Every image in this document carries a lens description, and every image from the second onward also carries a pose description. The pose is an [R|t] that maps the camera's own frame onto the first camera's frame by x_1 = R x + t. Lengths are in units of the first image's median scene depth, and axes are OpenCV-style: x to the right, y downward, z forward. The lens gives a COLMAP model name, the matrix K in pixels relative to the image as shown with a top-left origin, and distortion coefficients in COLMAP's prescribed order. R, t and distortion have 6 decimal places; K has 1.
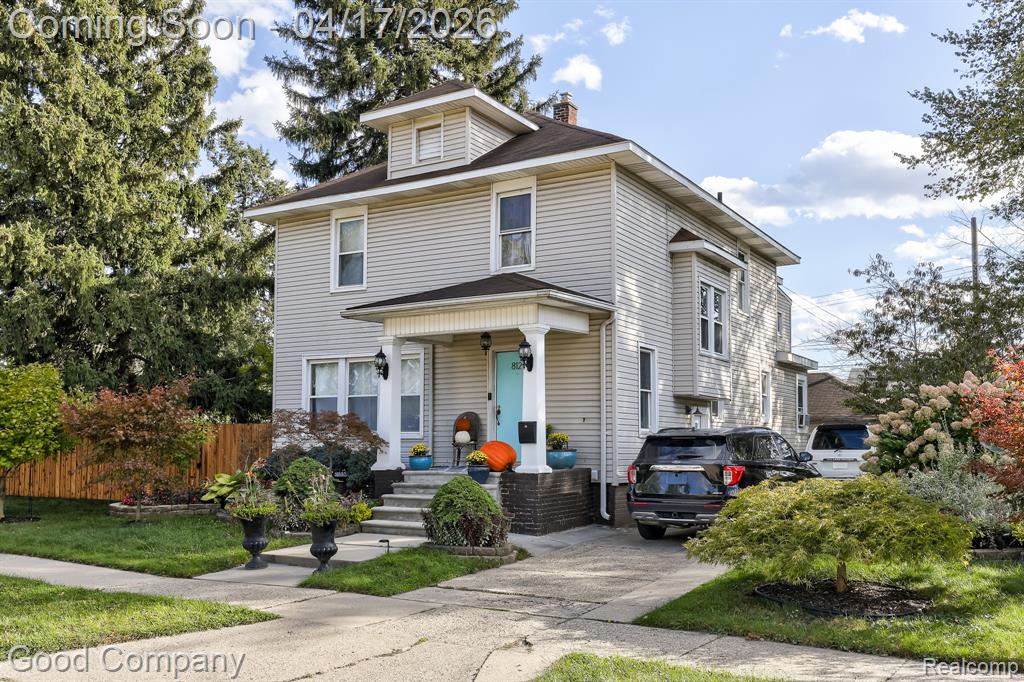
lens RADIAL K [[931.7, 0, 509.9], [0, 931.7, 348.8], [0, 0, 1]] dist [-0.002798, -0.003160]
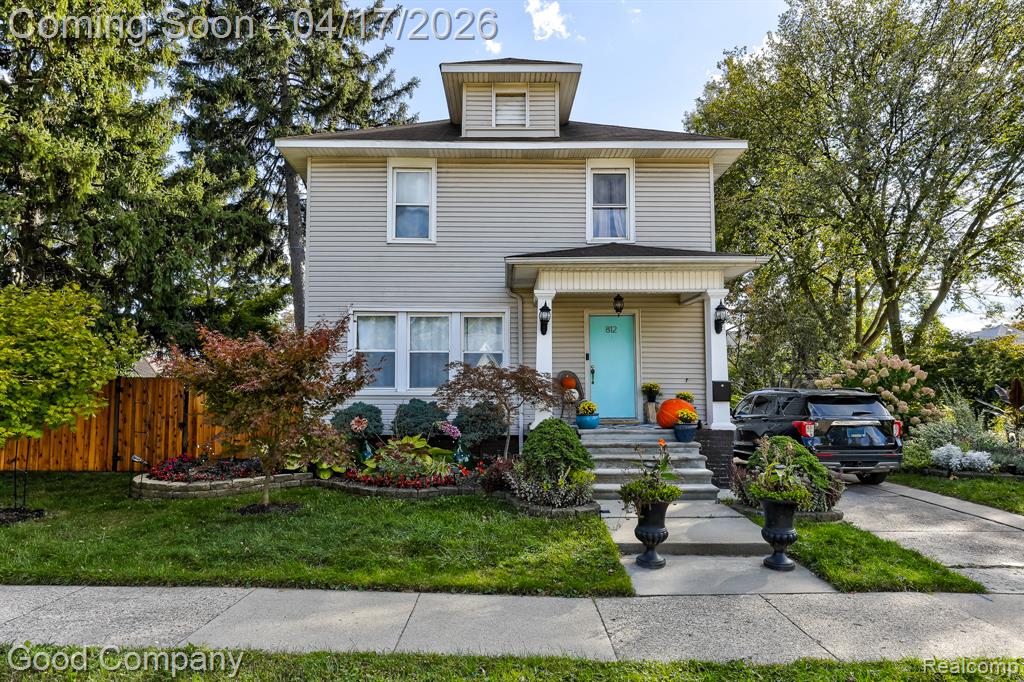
lens RADIAL K [[608.5, 0, 511.8], [0, 608.5, 343.9], [0, 0, 1]] dist [-0.006030, -0.000584]
pose [[0.852988, 0.048637, 0.519659, -0.512176], [-0.055546, 0.998454, -0.002274, 0.048048], [-0.518966, -0.026926, 0.854371, 0.506241]]
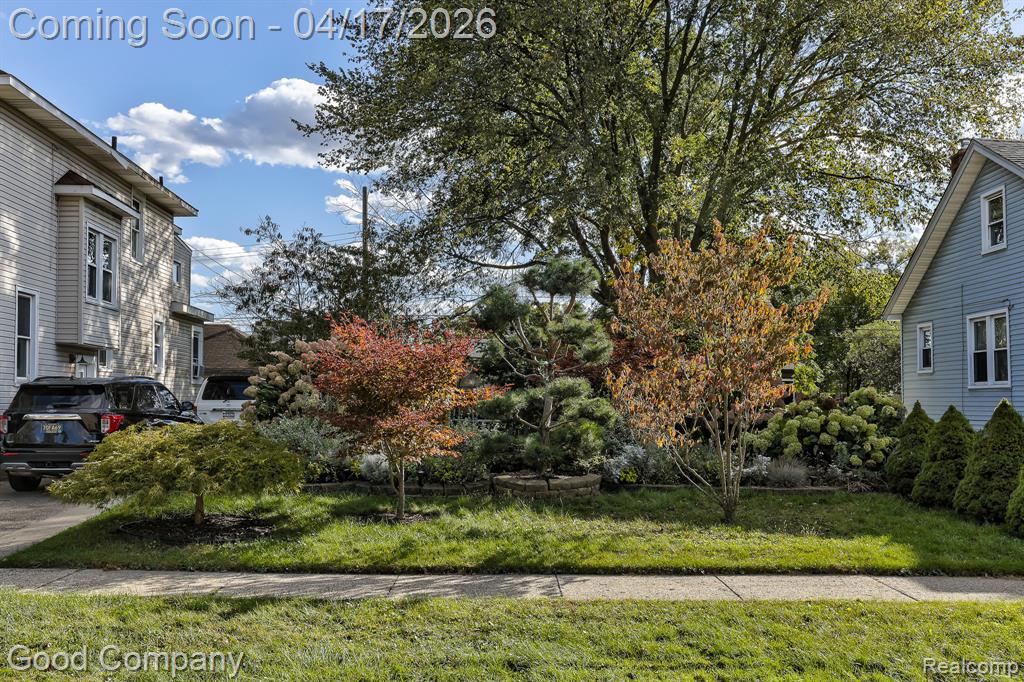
lens RADIAL K [[1040.9, 0, 497.5], [0, 1040.9, 358.4], [0, 0, 1]] dist [0.002381, 0.000000]
pose [[0.852395, 0.021730, 0.522447, 0.002890], [-0.054738, 0.997355, 0.047826, -0.011152], [-0.520026, -0.069364, 0.851329, -0.158583]]
